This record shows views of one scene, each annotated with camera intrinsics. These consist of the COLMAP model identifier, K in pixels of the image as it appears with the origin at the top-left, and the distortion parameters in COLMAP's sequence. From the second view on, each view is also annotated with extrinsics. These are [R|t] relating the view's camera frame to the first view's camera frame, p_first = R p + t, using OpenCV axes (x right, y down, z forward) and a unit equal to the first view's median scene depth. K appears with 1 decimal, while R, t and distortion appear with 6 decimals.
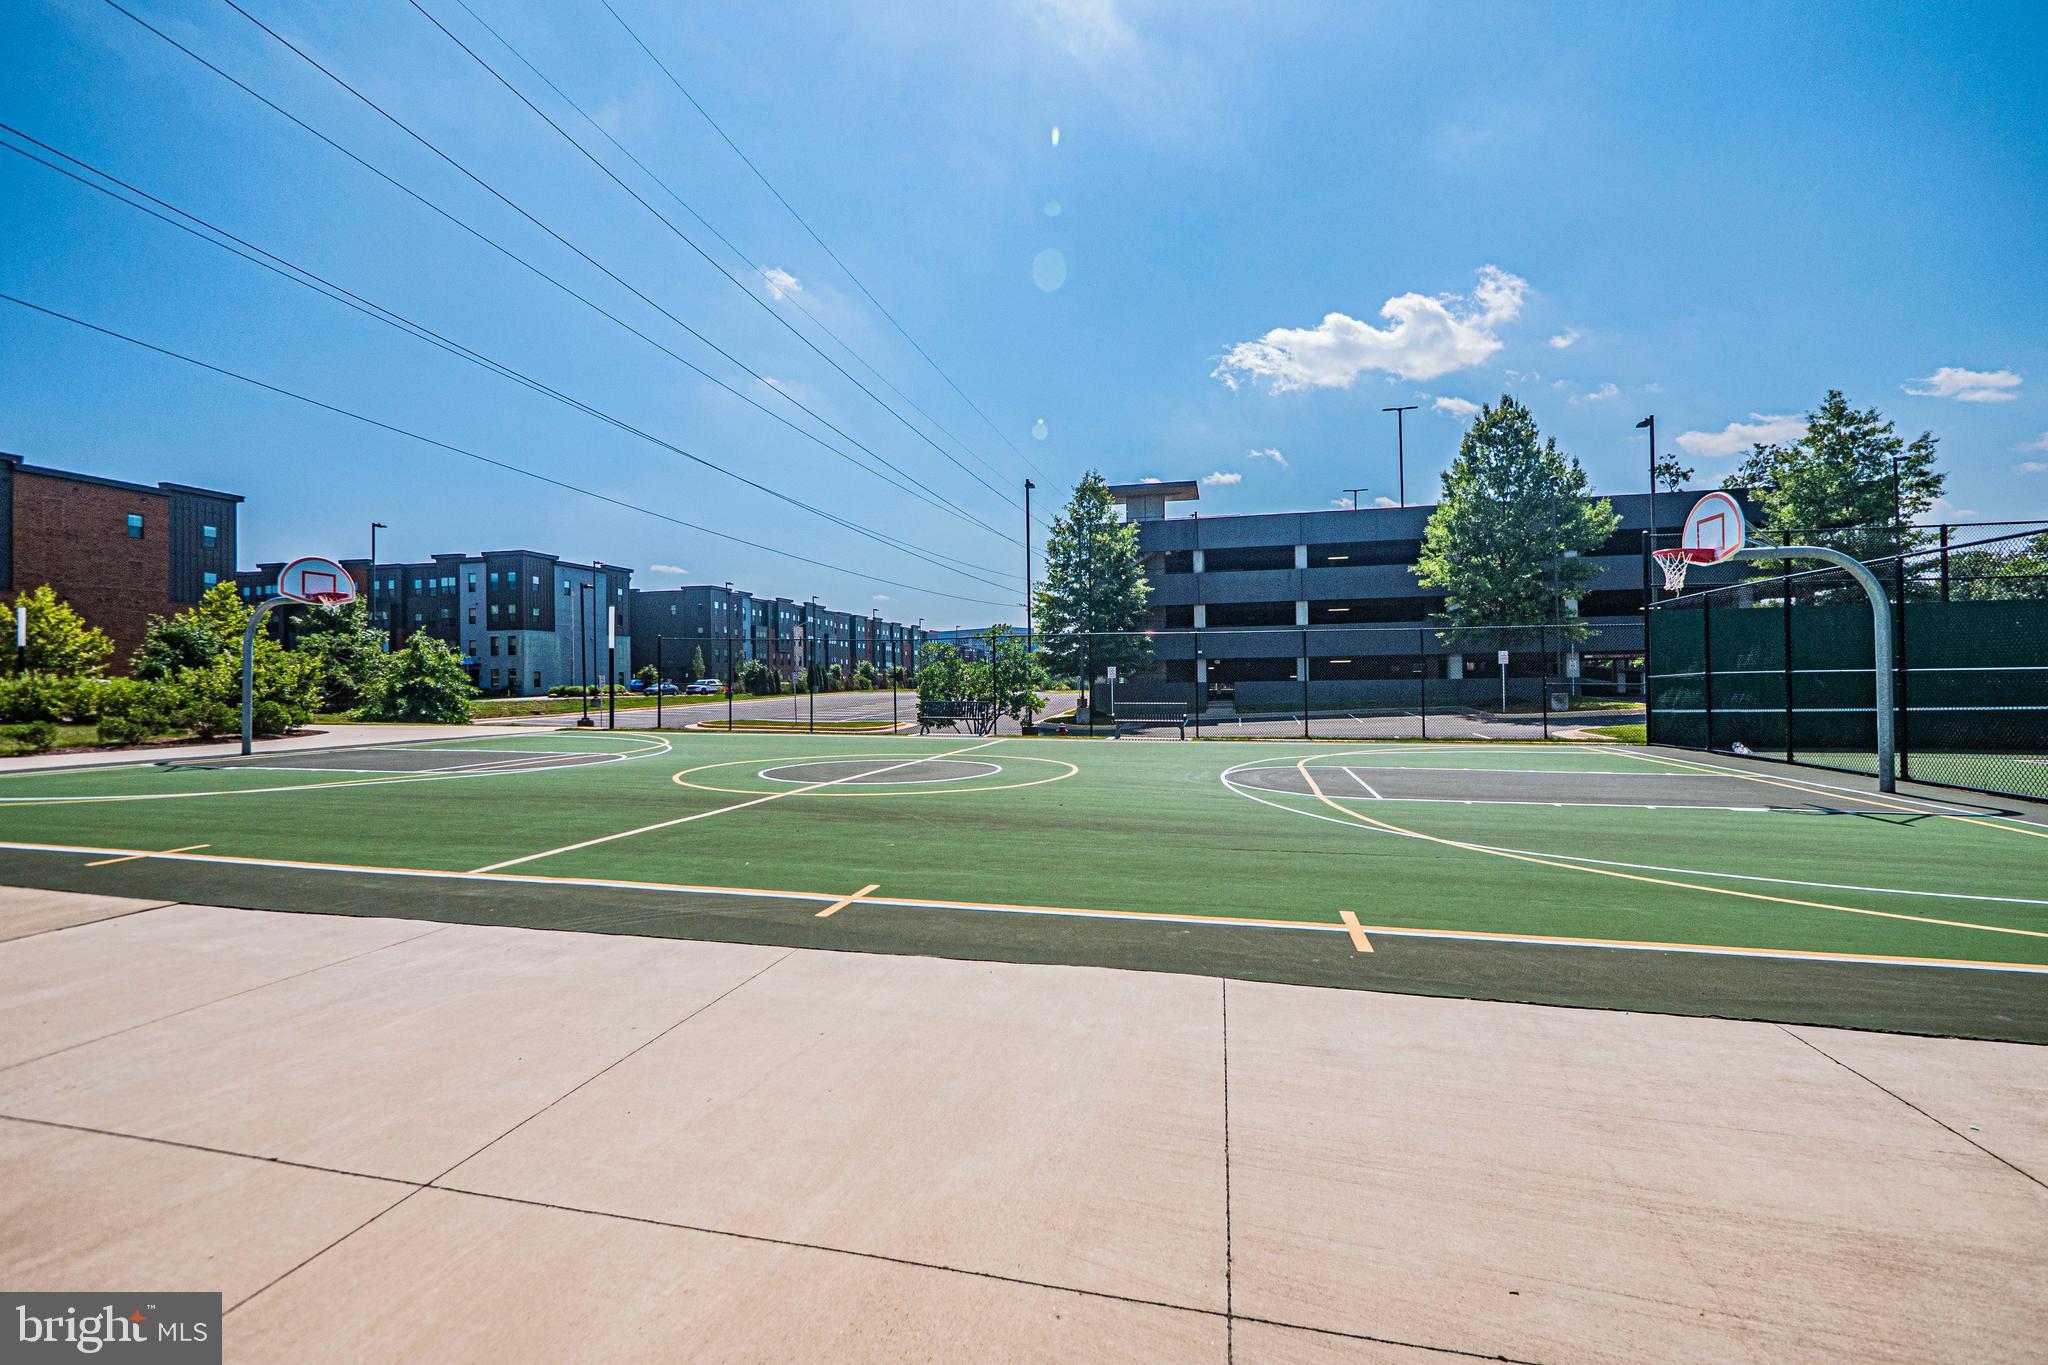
lens RADIAL K [[865.0, 0, 1022.9], [0, 865.0, 681.7], [0, 0, 1]] dist [-0.004509, 0.001667]
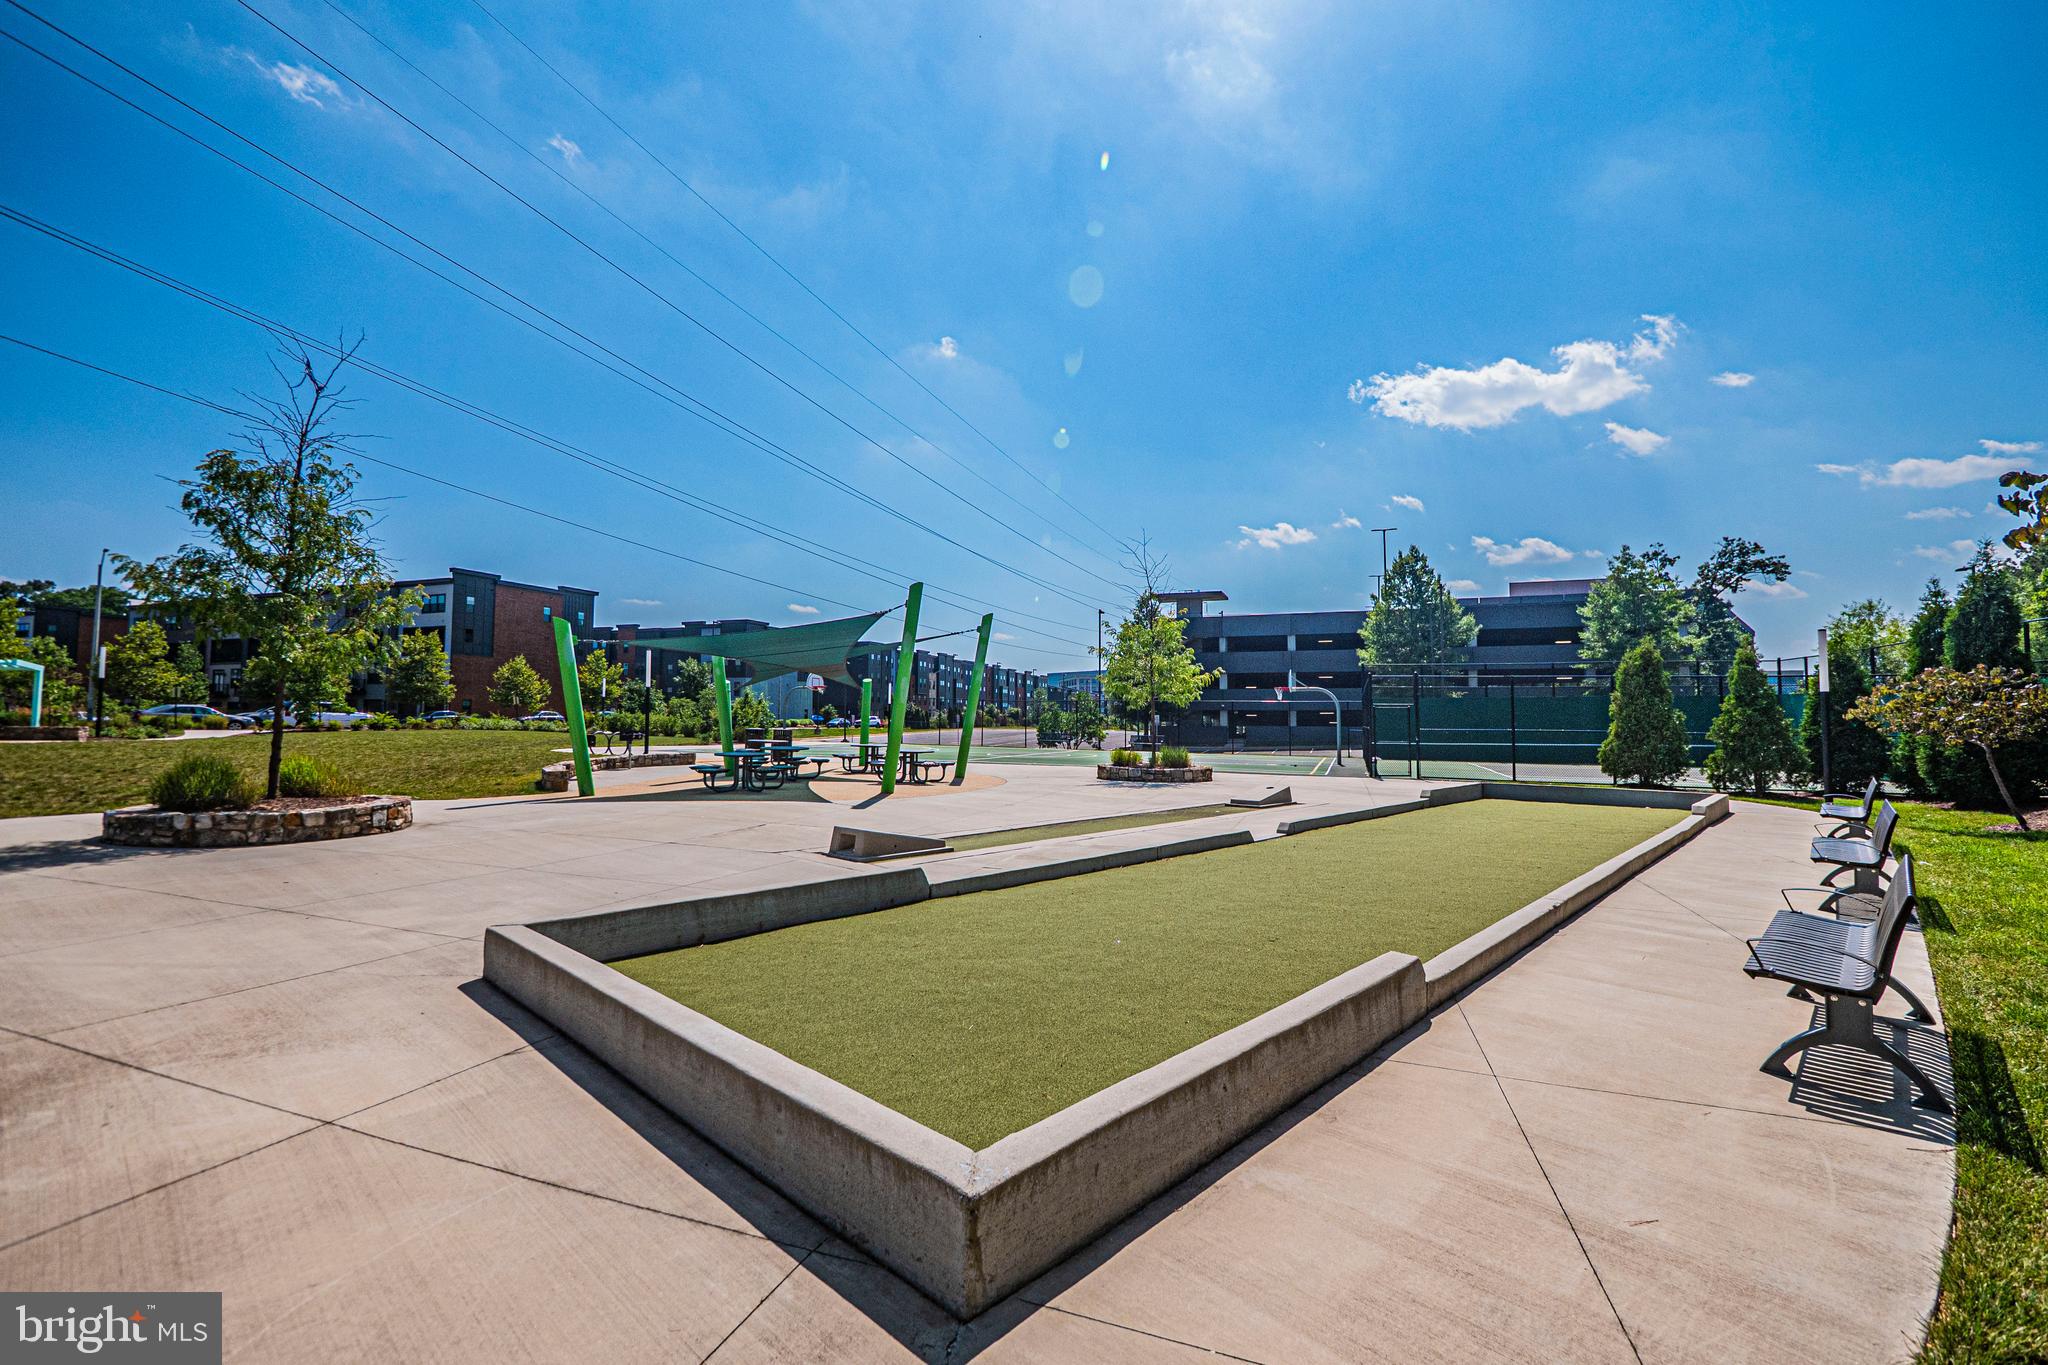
lens RADIAL K [[865.0, 0, 1023.8], [0, 865.0, 681.7], [0, 0, 1]] dist [-0.004509, 0.001667]
pose [[0.992072, 0.013476, -0.124946, 0.047363], [-0.019078, 0.998861, -0.043744, -0.003595], [0.124214, 0.045781, 0.991199, -0.496496]]
